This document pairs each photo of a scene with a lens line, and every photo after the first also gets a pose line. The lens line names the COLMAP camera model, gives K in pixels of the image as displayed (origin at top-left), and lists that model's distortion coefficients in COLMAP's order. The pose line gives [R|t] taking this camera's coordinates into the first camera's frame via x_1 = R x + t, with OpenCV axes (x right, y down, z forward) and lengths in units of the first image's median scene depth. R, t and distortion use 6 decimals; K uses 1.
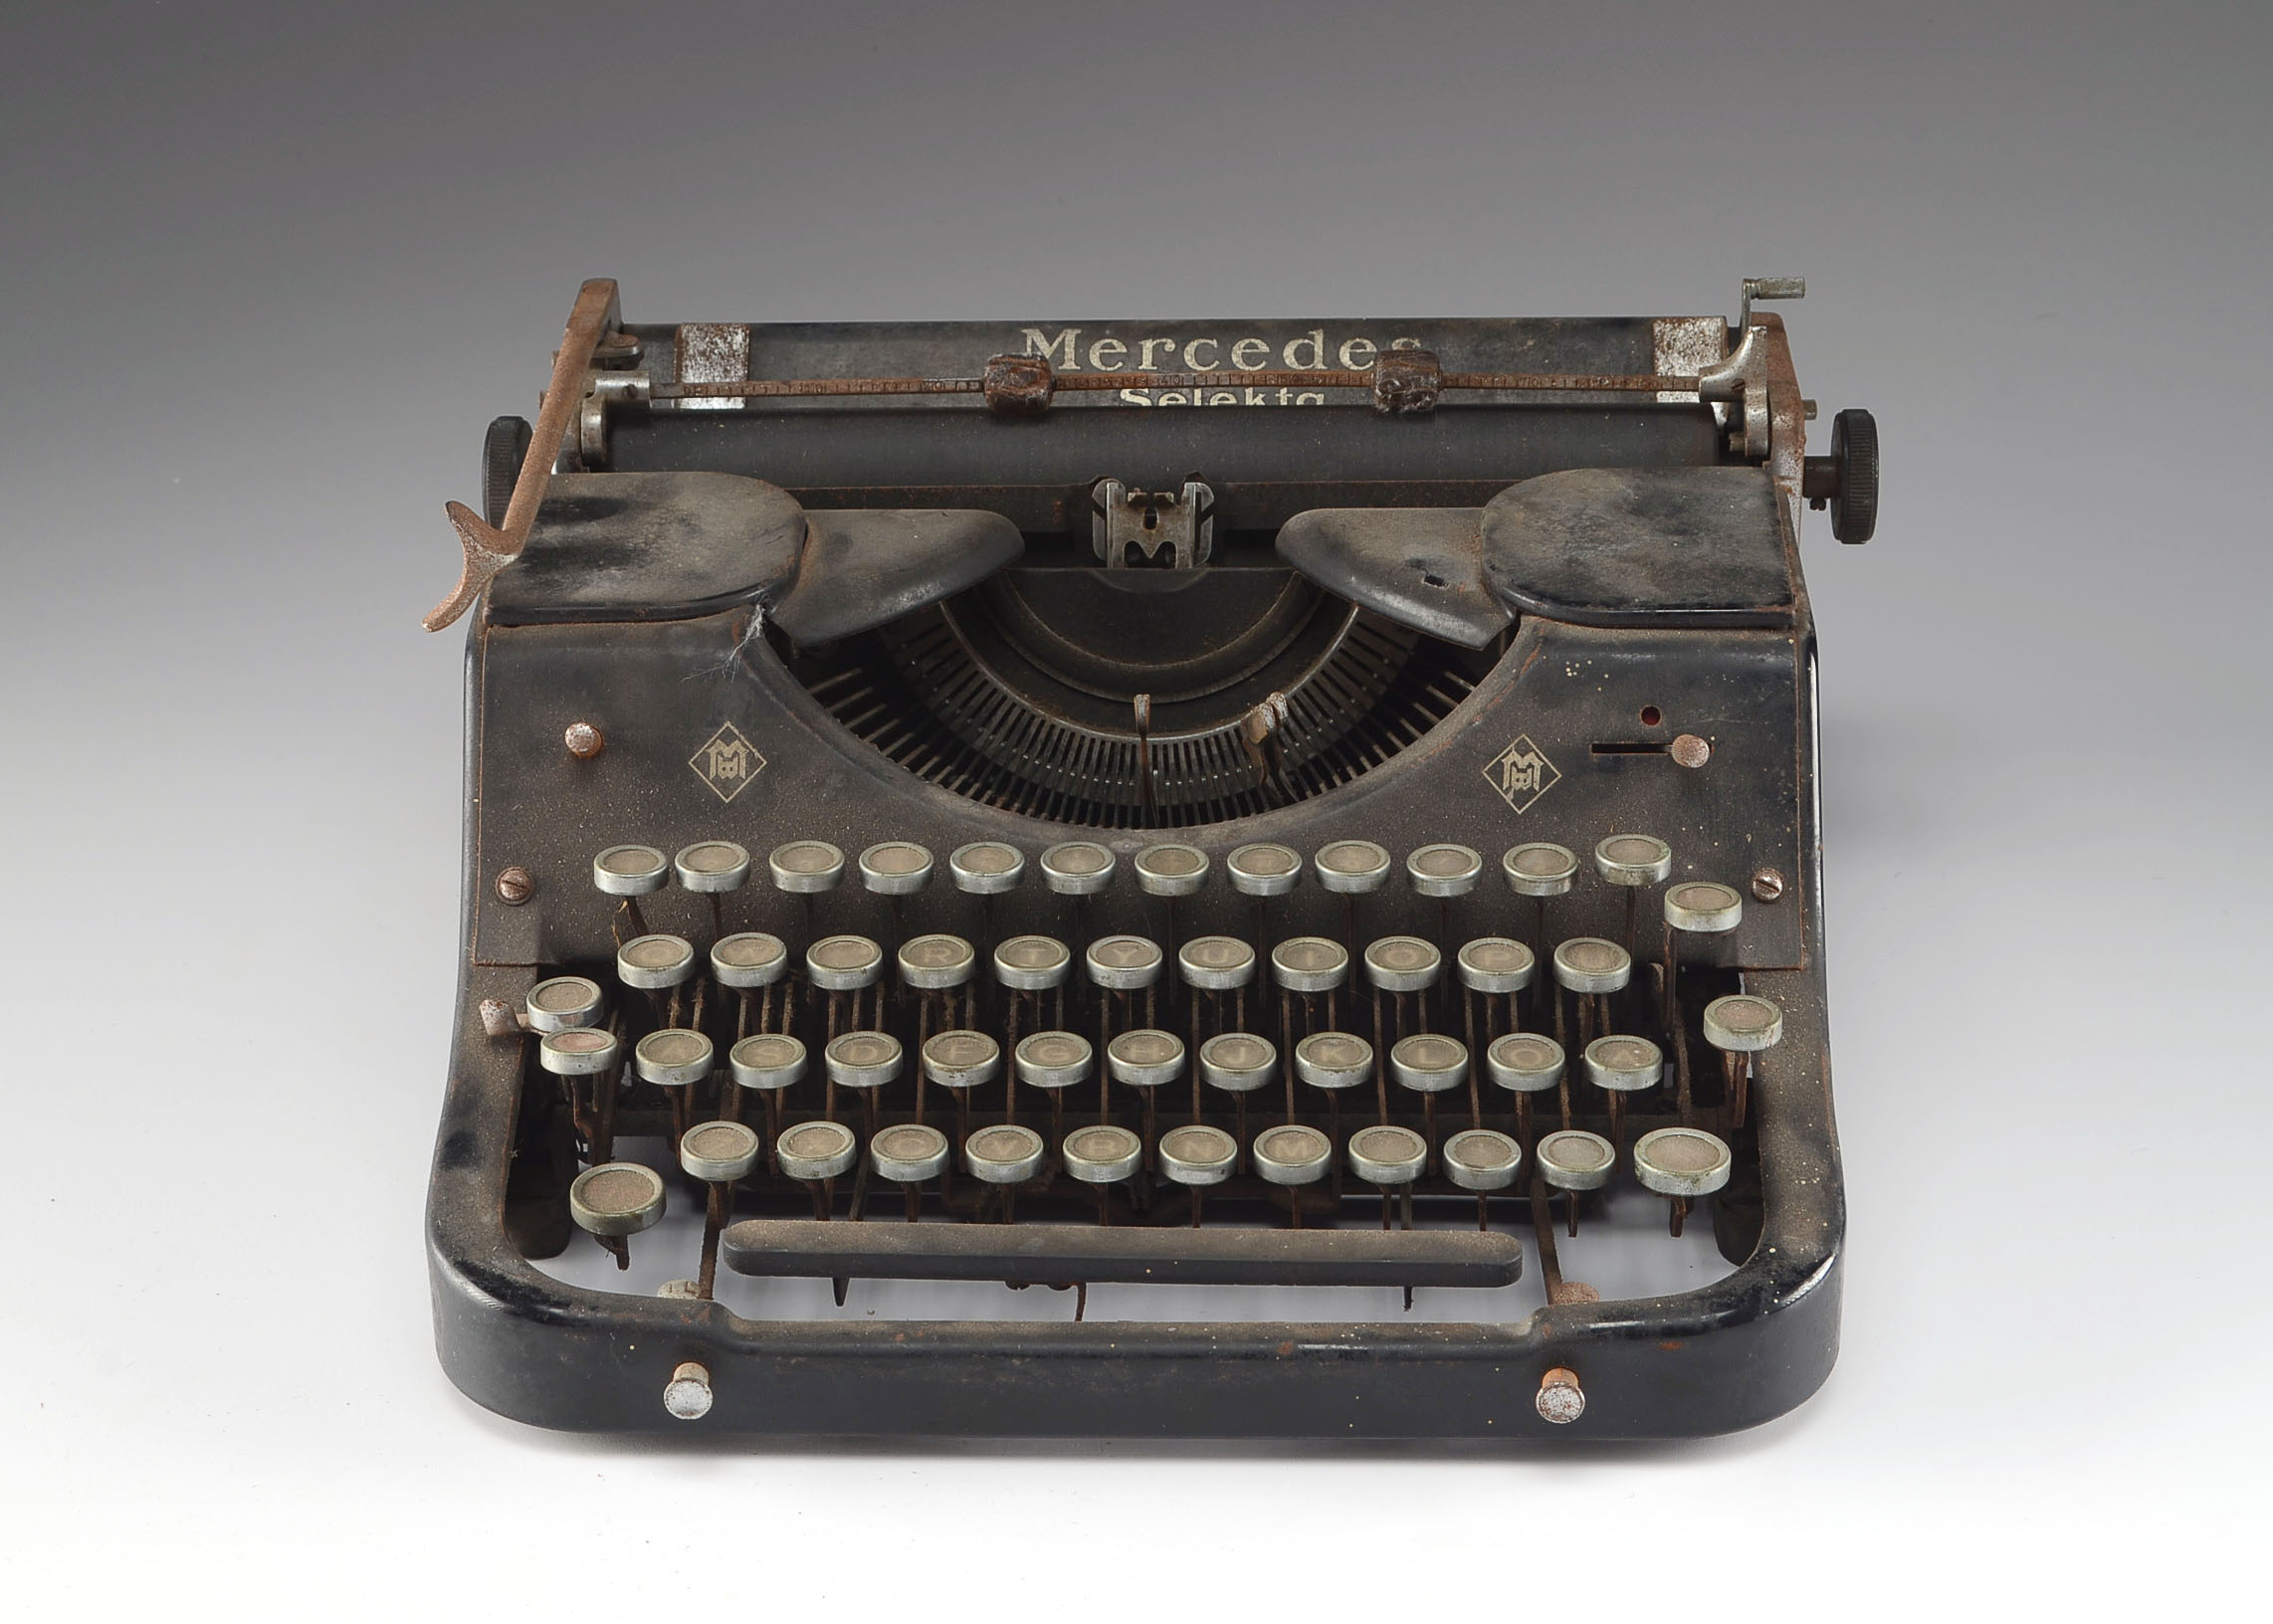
lens RADIAL K [[4785.4, 0, 1136.5], [0, 4785.4, 812.0], [0, 0, 1]] dist [-0.000708, -0.059533]
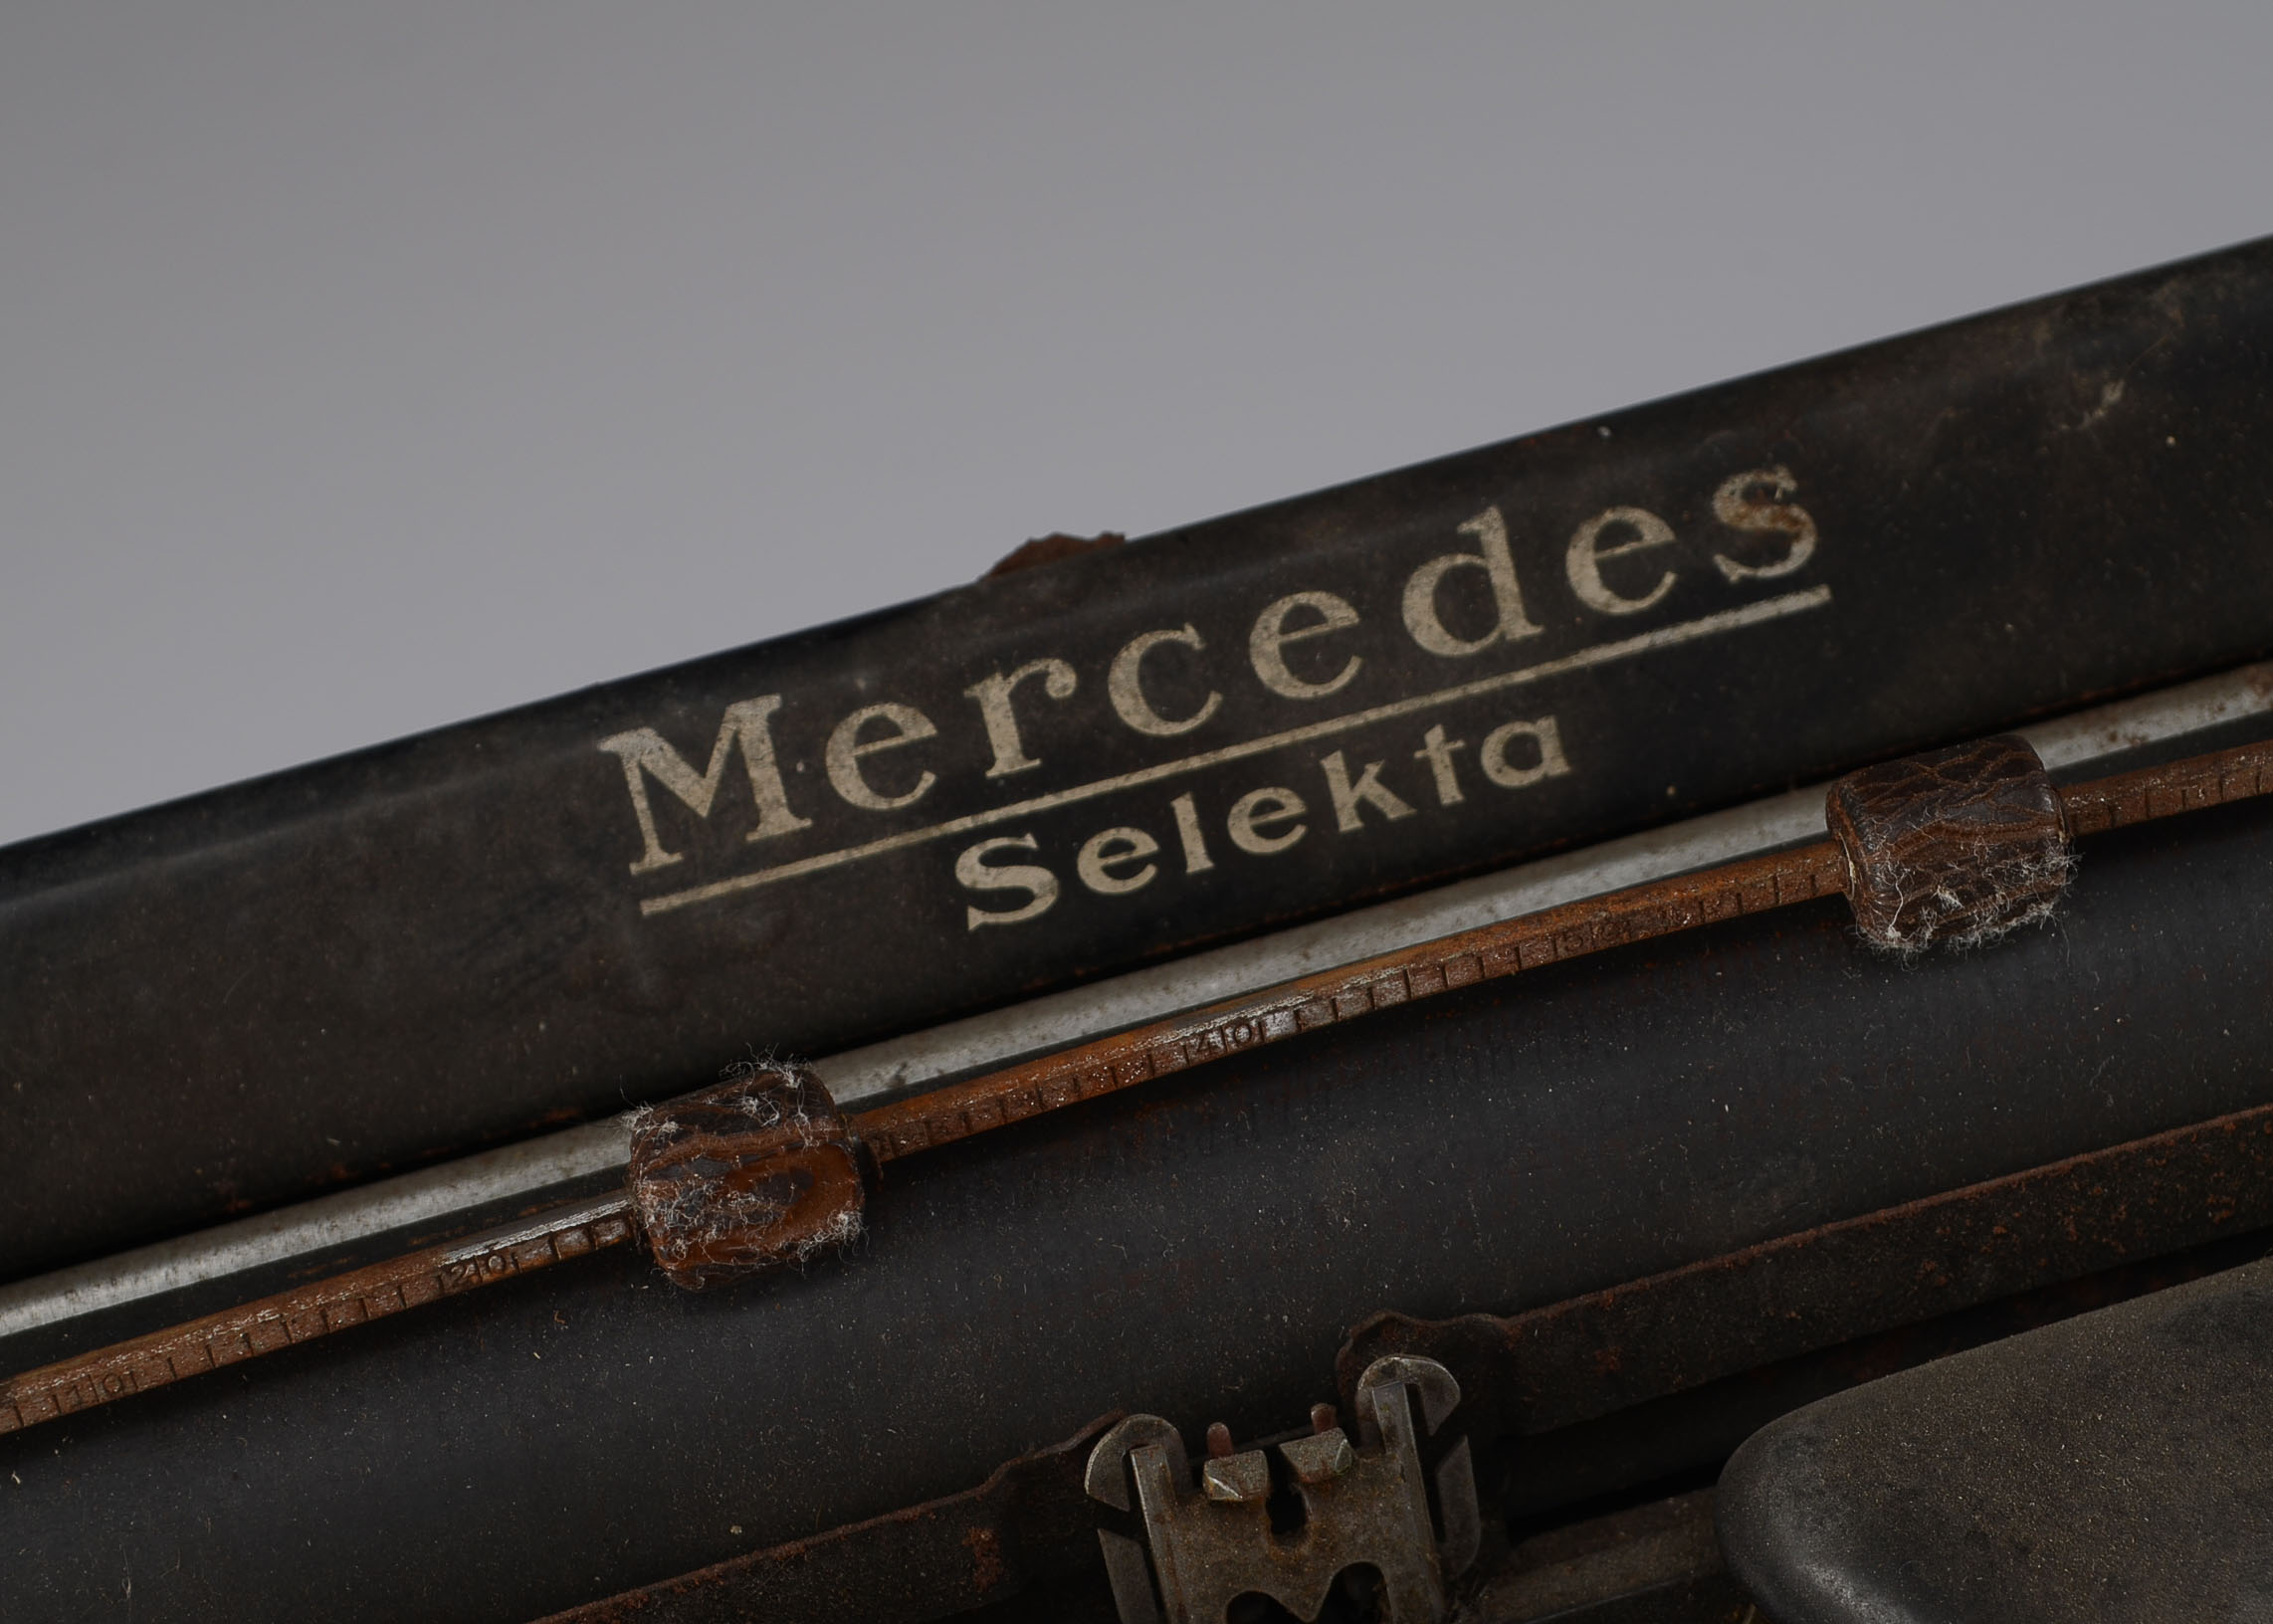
lens RADIAL K [[5471.5, 0, 1140.8], [0, 5471.5, 865.8], [0, 0, 1]] dist [0.044802, -0.202168]
pose [[0.954352, -0.273119, 0.120909, -0.038039], [0.207310, 0.897113, 0.390143, -0.242137], [-0.215024, -0.347268, 0.912781, 0.693116]]
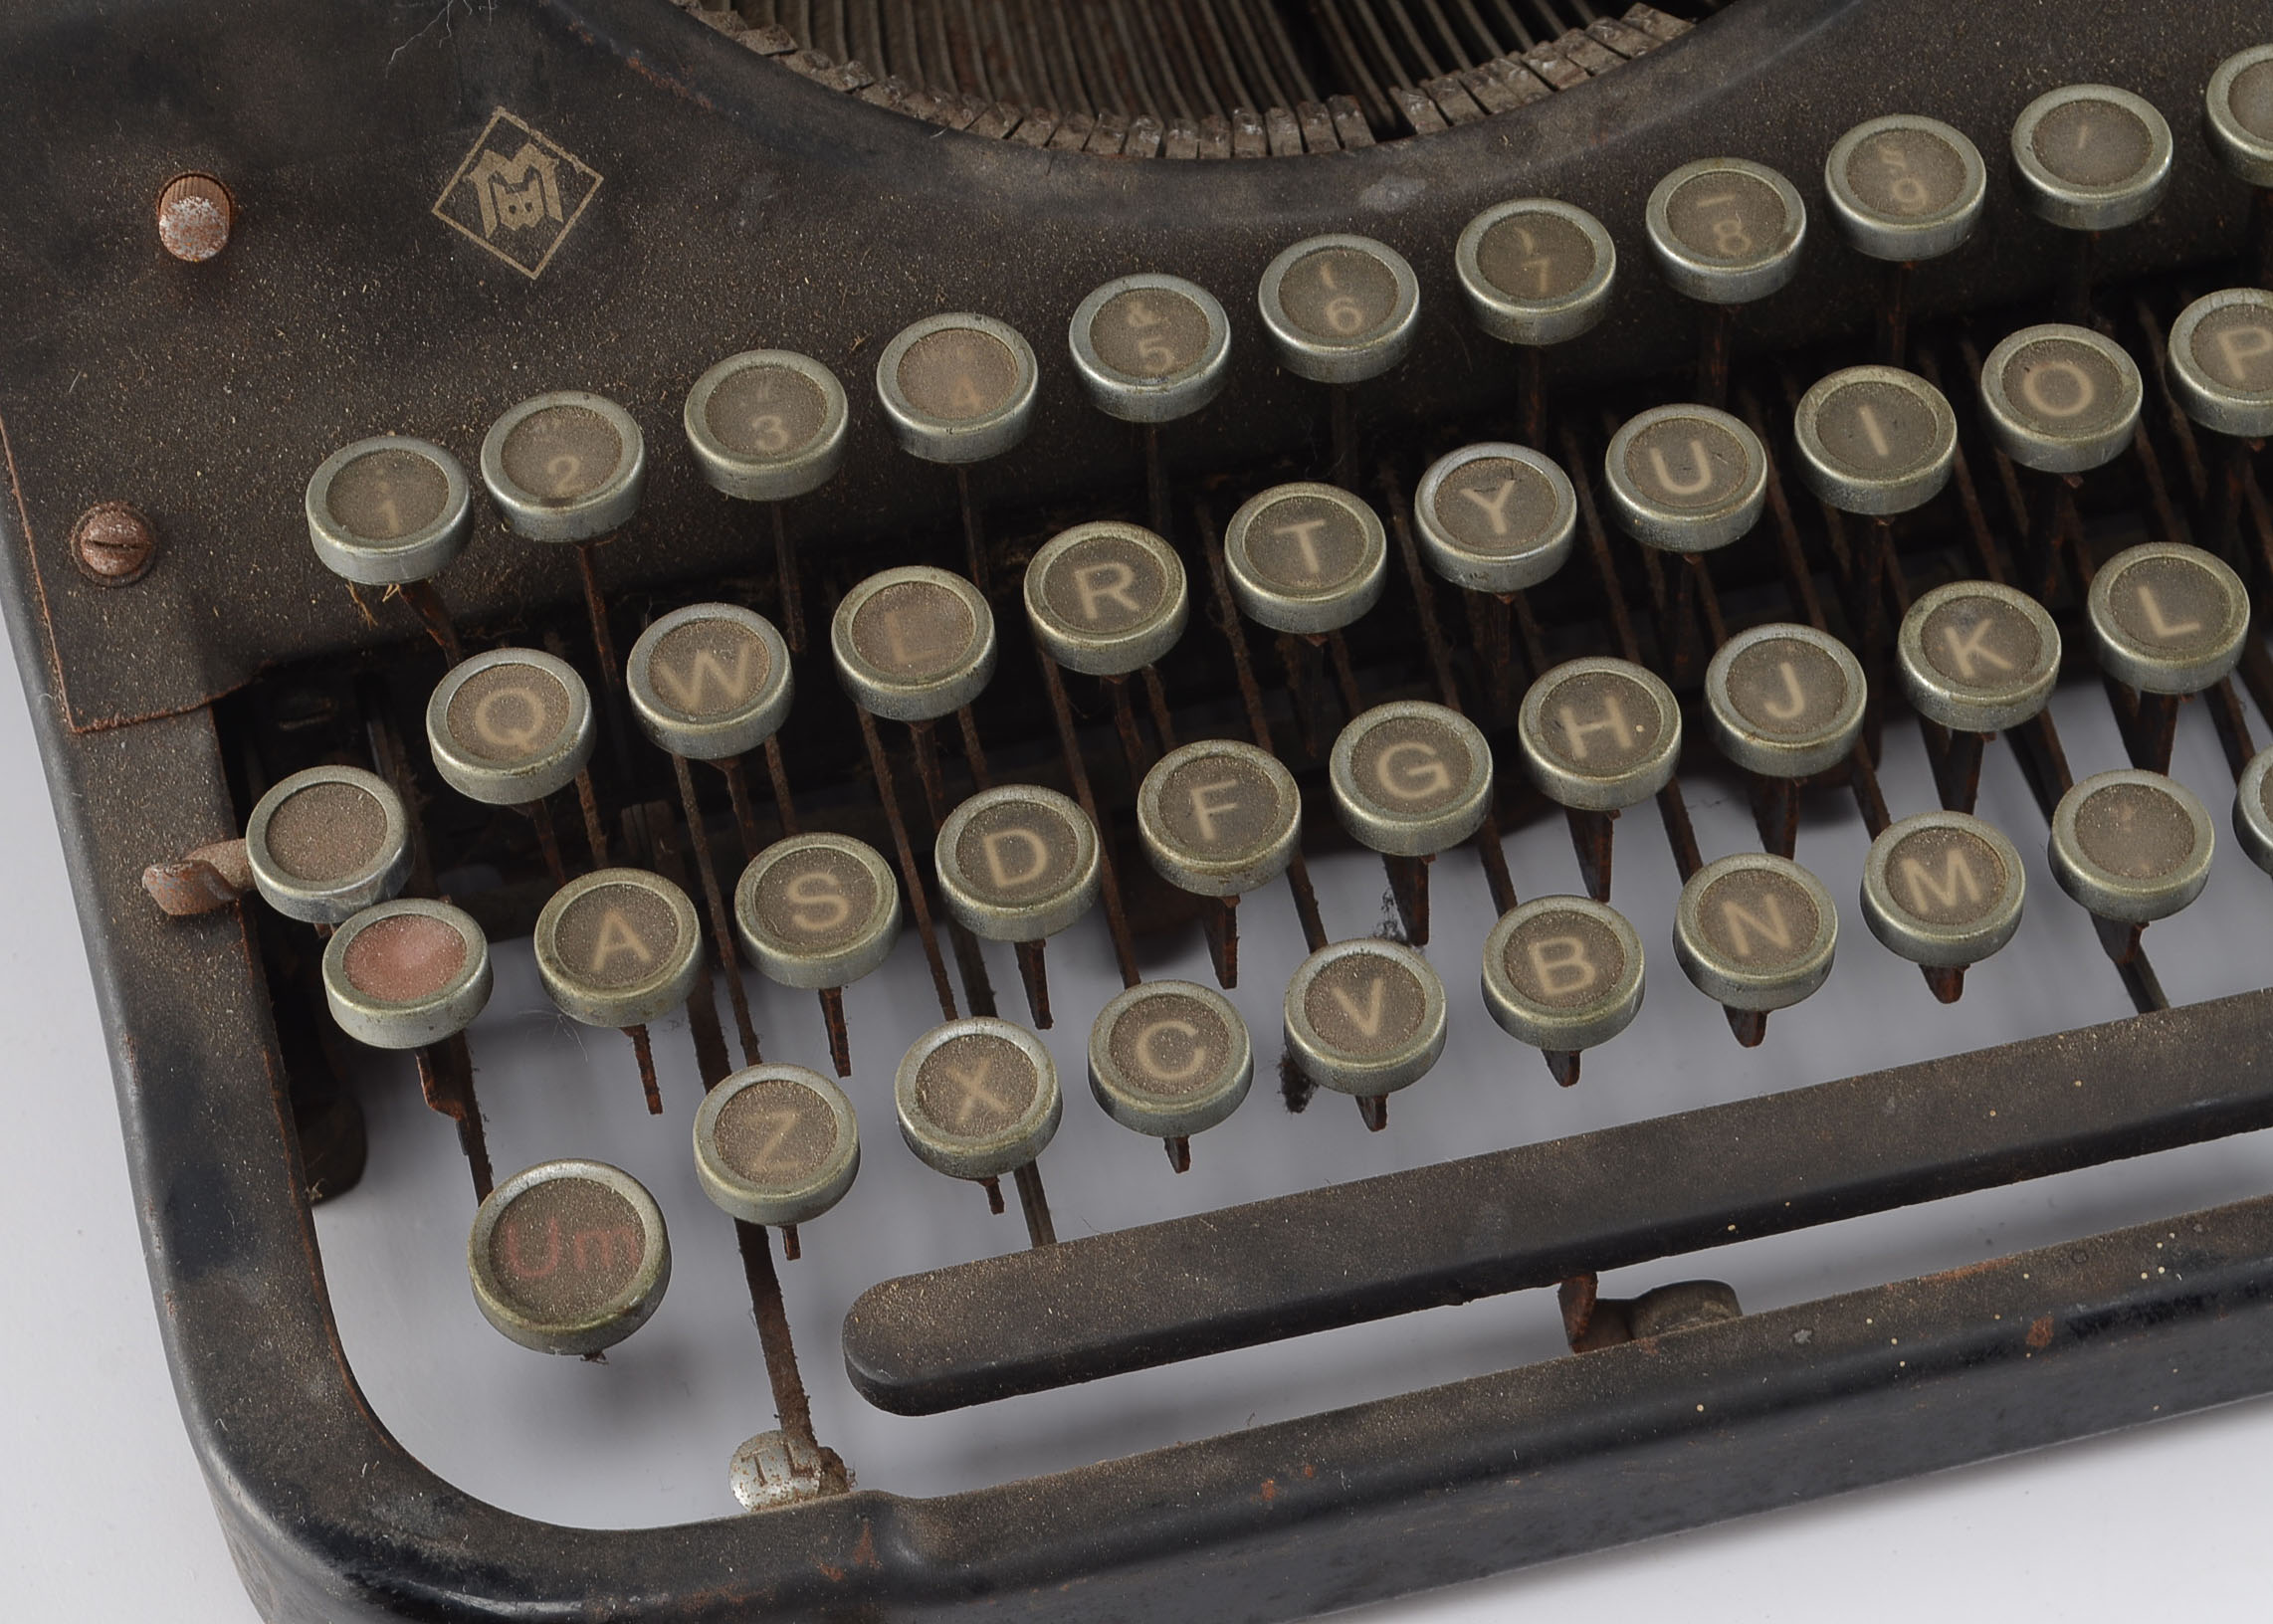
lens RADIAL K [[5471.5, 0, 1140.8], [0, 5471.5, 865.8], [0, 0, 1]] dist [0.044802, -0.202168]
pose [[0.965536, -0.223781, 0.132902, -0.103460], [0.142430, 0.881685, 0.449828, -0.166091], [-0.217840, -0.415396, 0.883171, 0.465890]]
